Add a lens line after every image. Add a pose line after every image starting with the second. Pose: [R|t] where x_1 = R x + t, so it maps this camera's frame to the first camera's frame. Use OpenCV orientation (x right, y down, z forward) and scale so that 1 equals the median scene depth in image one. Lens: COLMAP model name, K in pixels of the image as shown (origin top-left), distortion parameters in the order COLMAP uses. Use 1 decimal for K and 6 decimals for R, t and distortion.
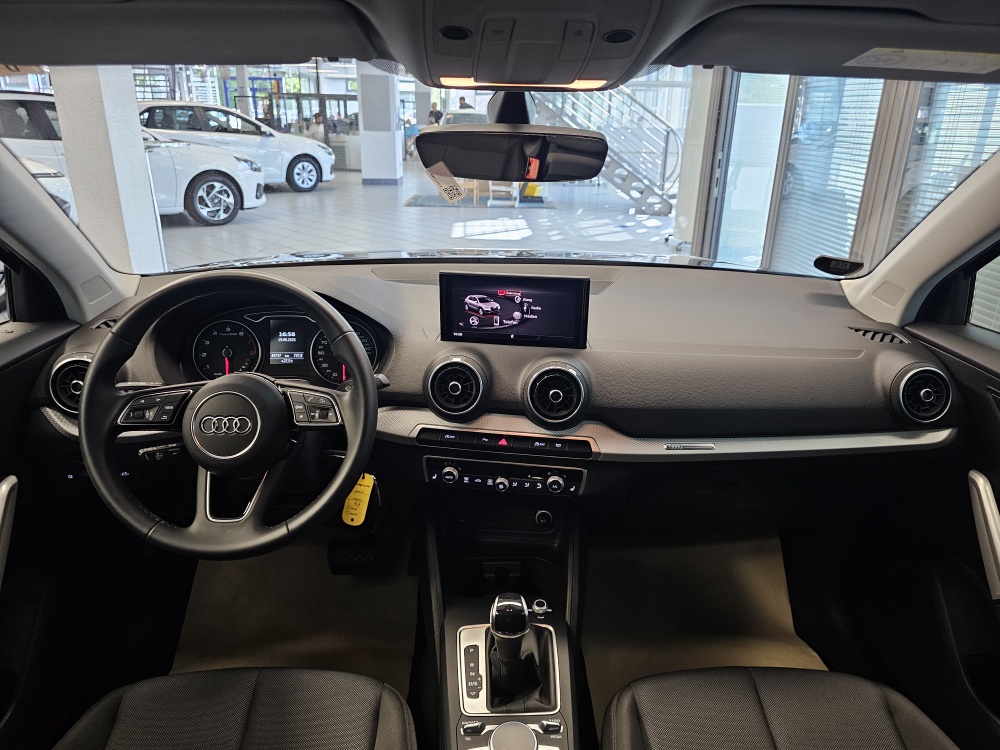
lens RADIAL K [[662.3, 0, 513.6], [0, 662.3, 366.0], [0, 0, 1]] dist [0.038979, -0.059625]
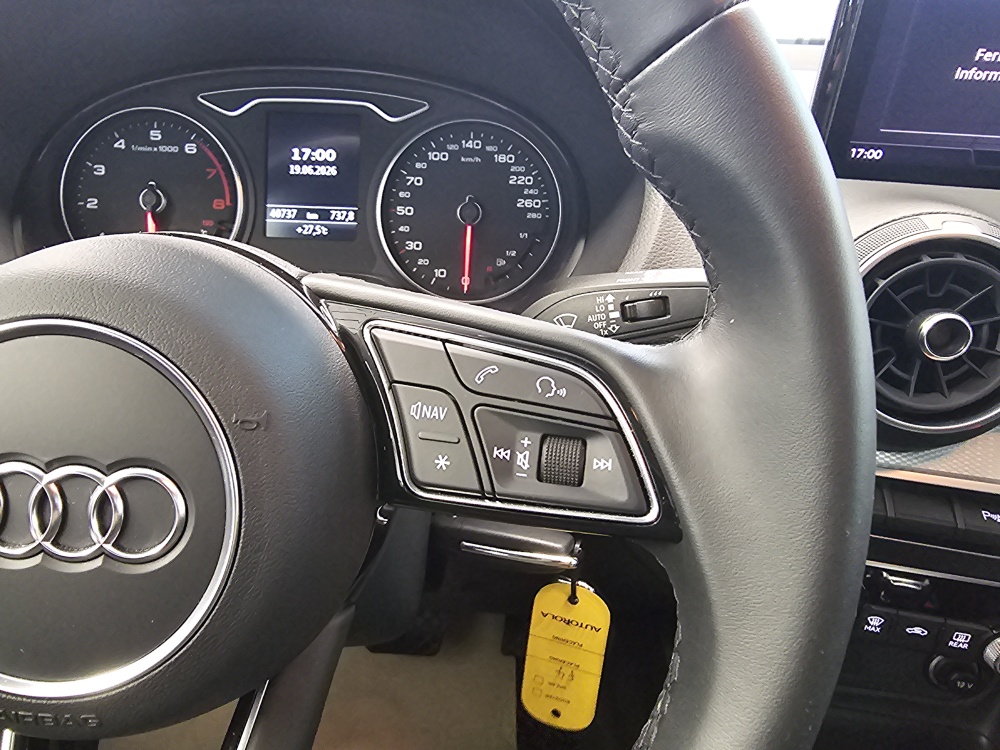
lens RADIAL K [[686.4, 0, 443.3], [0, 686.4, 358.5], [0, 0, 1]] dist [-0.000998, -0.004679]
pose [[0.996149, 0.048799, -0.072839, -0.258603], [-0.040773, 0.993327, 0.107882, 0.020255], [0.077618, -0.104497, 0.991492, 0.679102]]
